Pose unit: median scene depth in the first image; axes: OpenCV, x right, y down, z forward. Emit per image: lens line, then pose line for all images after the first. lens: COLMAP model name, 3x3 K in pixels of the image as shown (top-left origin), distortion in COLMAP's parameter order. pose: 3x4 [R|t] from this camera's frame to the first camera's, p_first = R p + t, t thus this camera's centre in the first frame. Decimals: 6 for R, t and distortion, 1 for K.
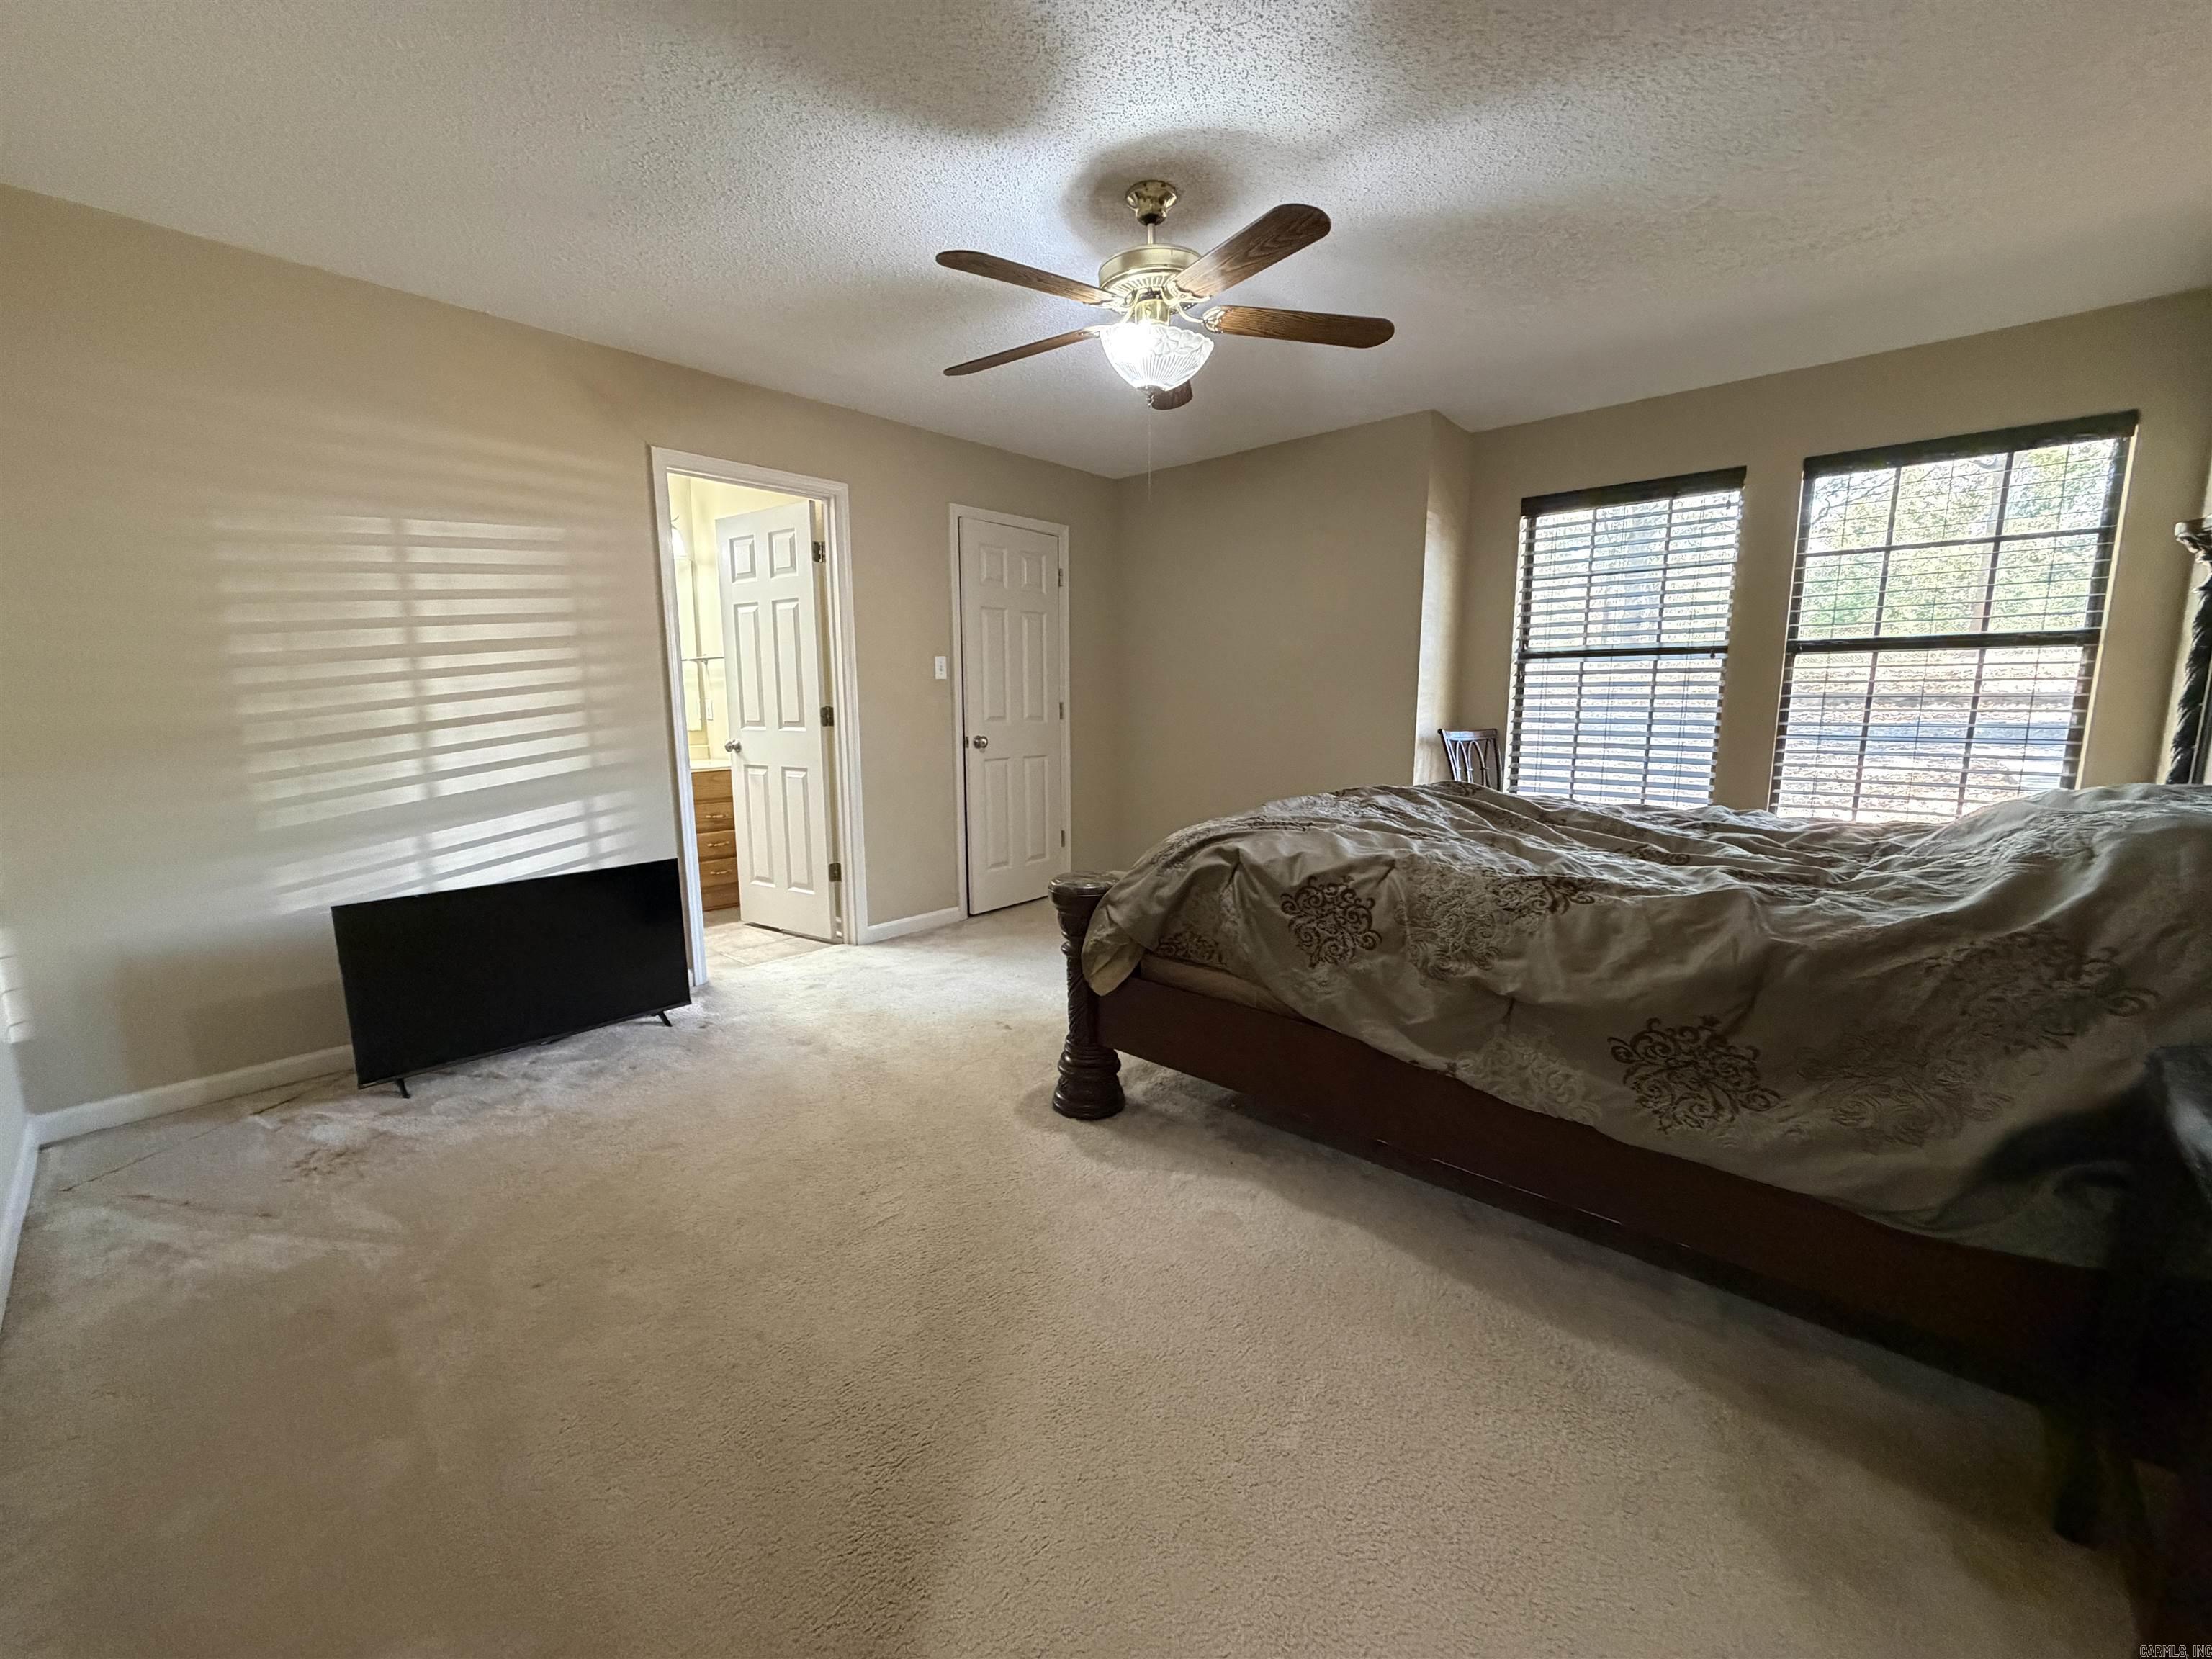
lens RADIAL K [[880.7, 0, 1101.7], [0, 880.7, 835.1], [0, 0, 1]] dist [-0.000046, 0.000192]
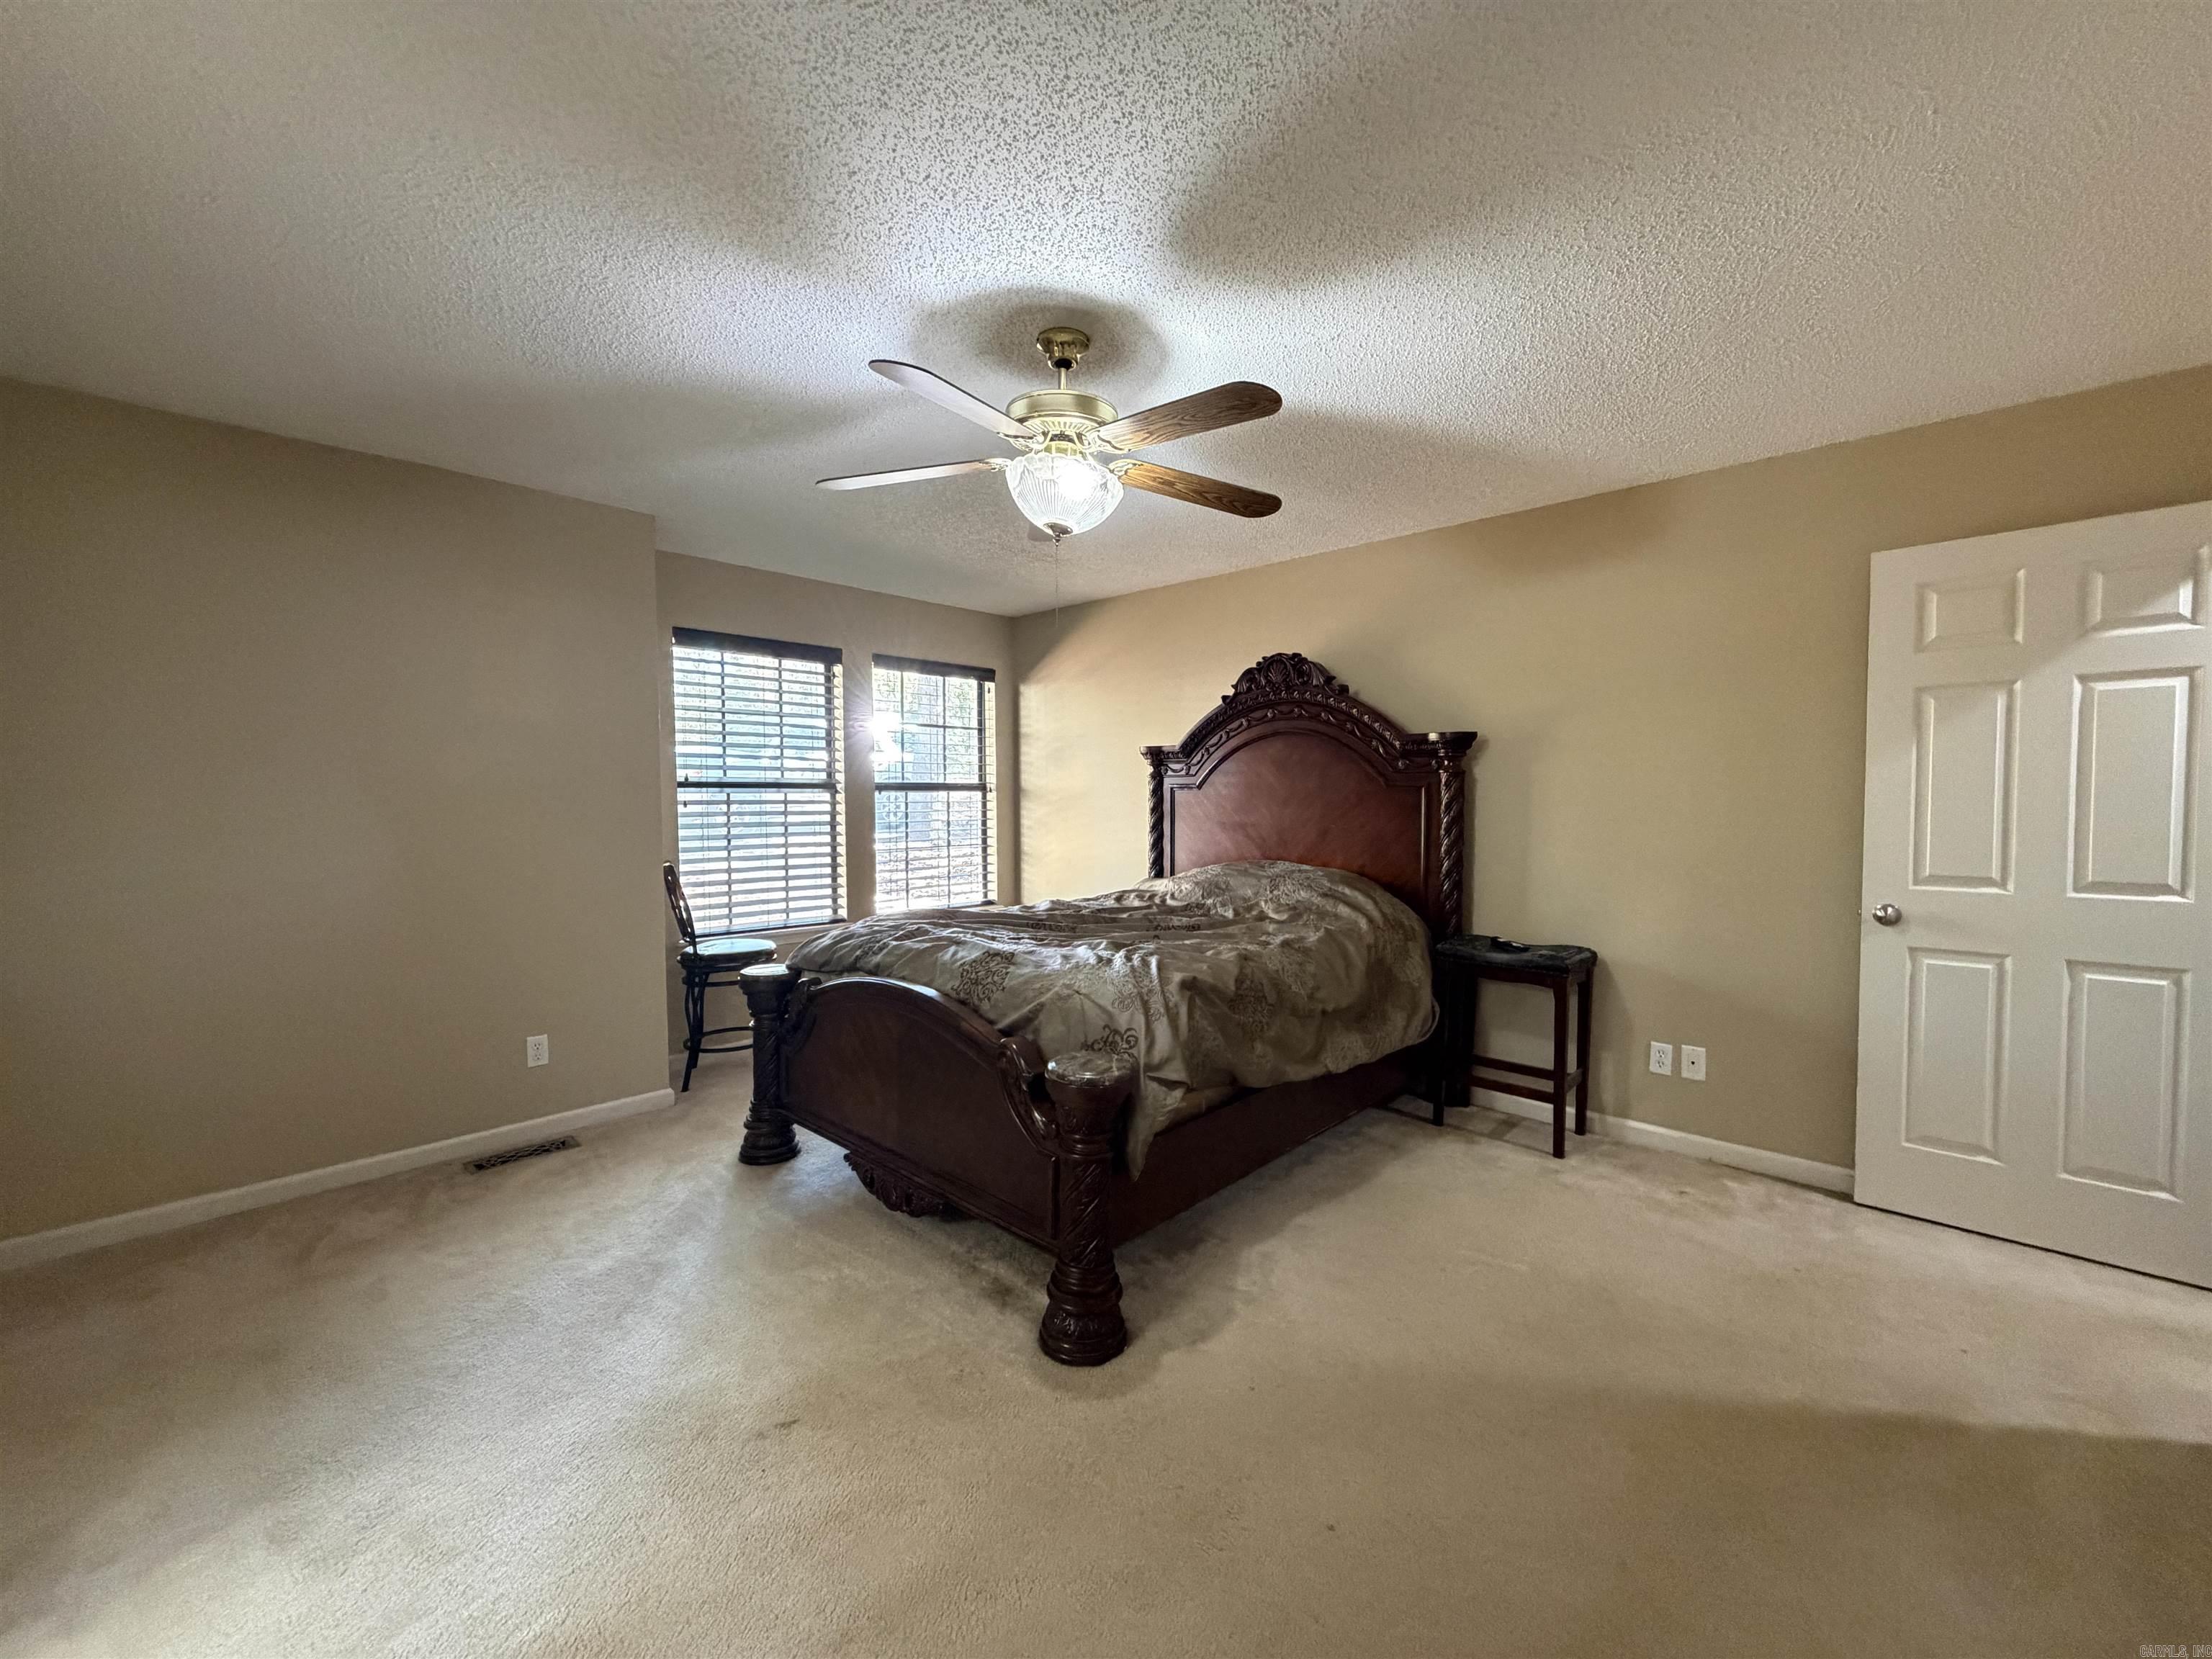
lens RADIAL K [[880.7, 0, 1101.7], [0, 880.7, 835.1], [0, 0, 1]] dist [-0.000046, 0.000192]
pose [[0.025070, -0.040203, 0.998877, -0.881578], [0.156434, 0.987039, 0.035800, -0.202714], [-0.987370, 0.155361, 0.031034, 0.951636]]
